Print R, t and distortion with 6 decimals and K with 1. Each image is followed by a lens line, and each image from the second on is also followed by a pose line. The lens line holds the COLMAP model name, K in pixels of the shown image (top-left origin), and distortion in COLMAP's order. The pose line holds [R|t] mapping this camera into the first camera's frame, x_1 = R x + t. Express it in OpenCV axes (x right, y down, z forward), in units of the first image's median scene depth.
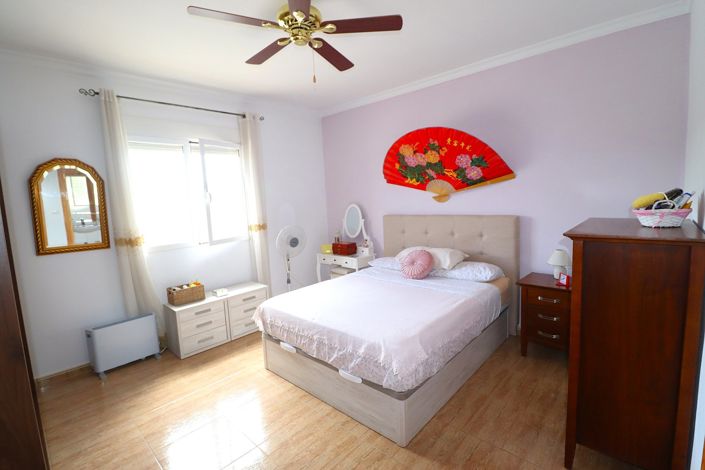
lens RADIAL K [[330.2, 0, 353.4], [0, 330.2, 229.9], [0, 0, 1]] dist [0.000145, -0.000024]
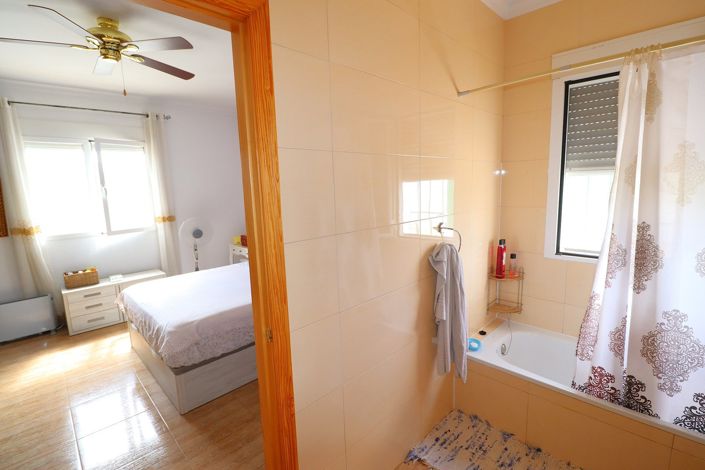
lens RADIAL K [[328.1, 0, 353.8], [0, 328.1, 232.1], [0, 0, 1]] dist [-0.000602, -0.011738]
pose [[0.999116, 0.023429, -0.034900, 0.441076], [-0.021951, 0.998870, 0.042157, -0.029562], [0.035848, -0.041353, 0.998501, -0.061131]]
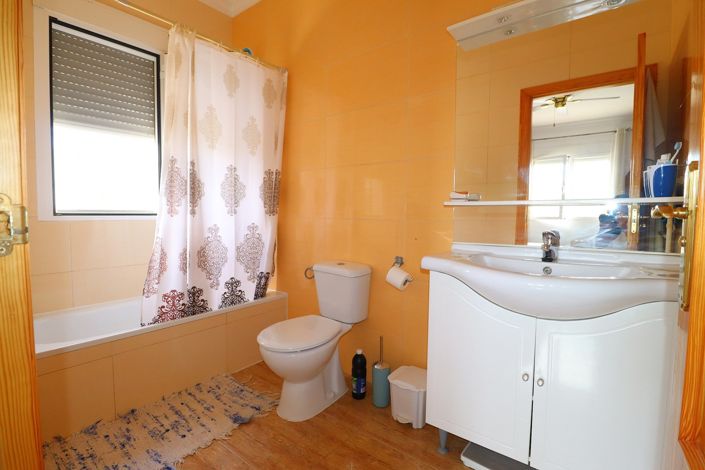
lens RADIAL K [[324.6, 0, 353.6], [0, 324.6, 231.3], [0, 0, 1]] dist [0.000030, -0.012212]
pose [[-0.100217, 0.009443, 0.994921, 0.229333], [0.099611, 0.995026, 0.000590, 0.114556], [-0.989967, 0.099164, -0.100659, 0.172612]]
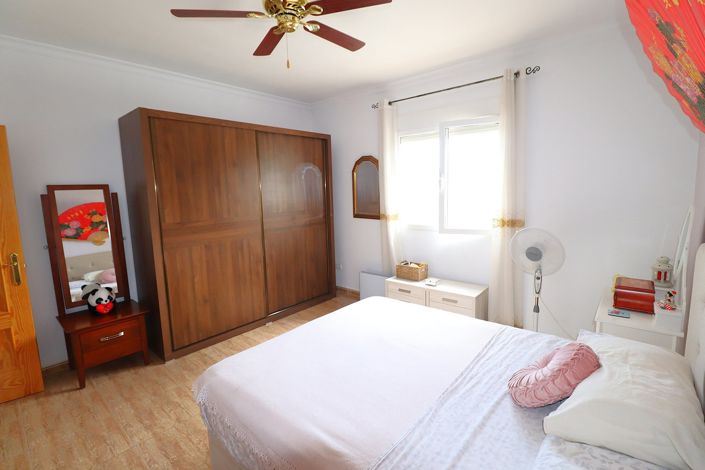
lens RADIAL K [[328.1, 0, 353.8], [0, 328.1, 232.1], [0, 0, 1]] dist [-0.000602, -0.011738]
pose [[0.041375, 0.177965, -0.983167, 0.531153], [-0.080424, 0.981410, 0.174262, -0.108624], [0.995902, 0.071860, 0.054918, 0.721321]]
